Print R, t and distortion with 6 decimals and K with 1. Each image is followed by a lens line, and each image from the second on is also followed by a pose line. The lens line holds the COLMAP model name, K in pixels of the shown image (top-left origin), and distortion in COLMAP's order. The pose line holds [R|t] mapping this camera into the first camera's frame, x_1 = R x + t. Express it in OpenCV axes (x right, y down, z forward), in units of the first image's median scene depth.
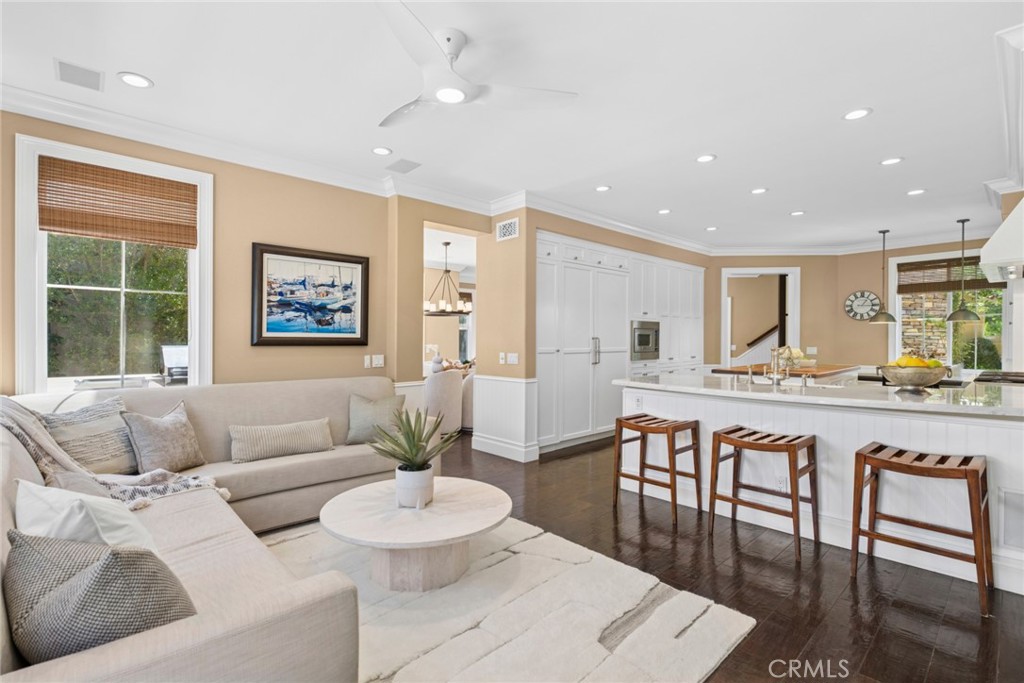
lens RADIAL K [[470.1, 0, 503.9], [0, 470.1, 343.0], [0, 0, 1]] dist [-0.001794, 0.001088]
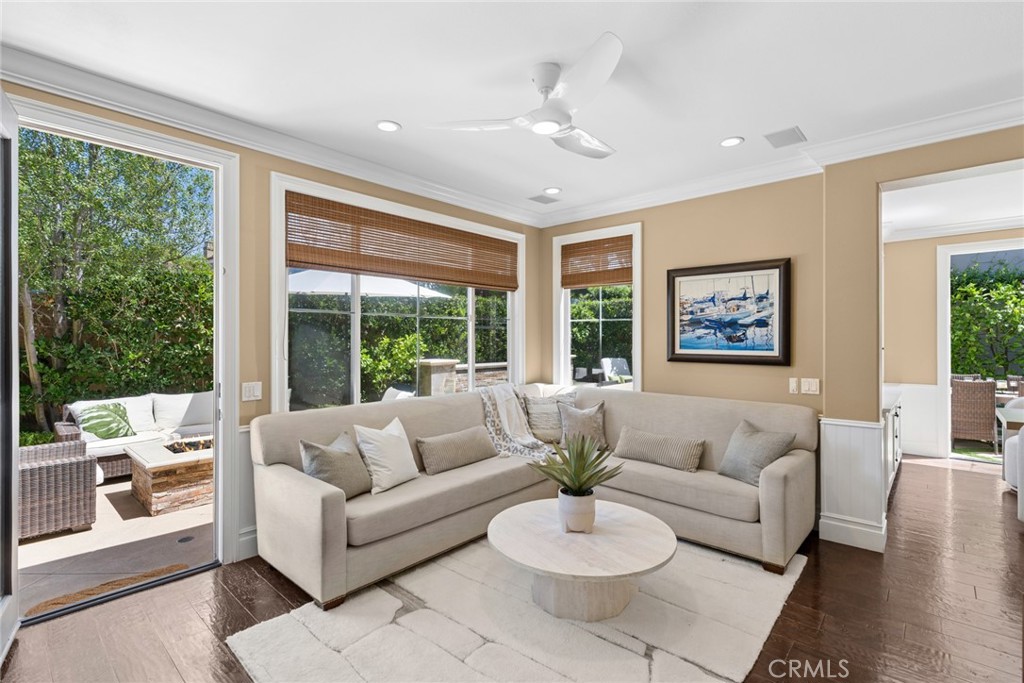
lens RADIAL K [[470.1, 0, 514.1], [0, 470.1, 336.5], [0, 0, 1]] dist [-0.001794, 0.001088]
pose [[0.099828, -0.005811, -0.994988, 0.519480], [-0.005936, 0.999962, -0.006435, -0.041326], [0.994987, 0.006549, 0.099789, 0.487162]]
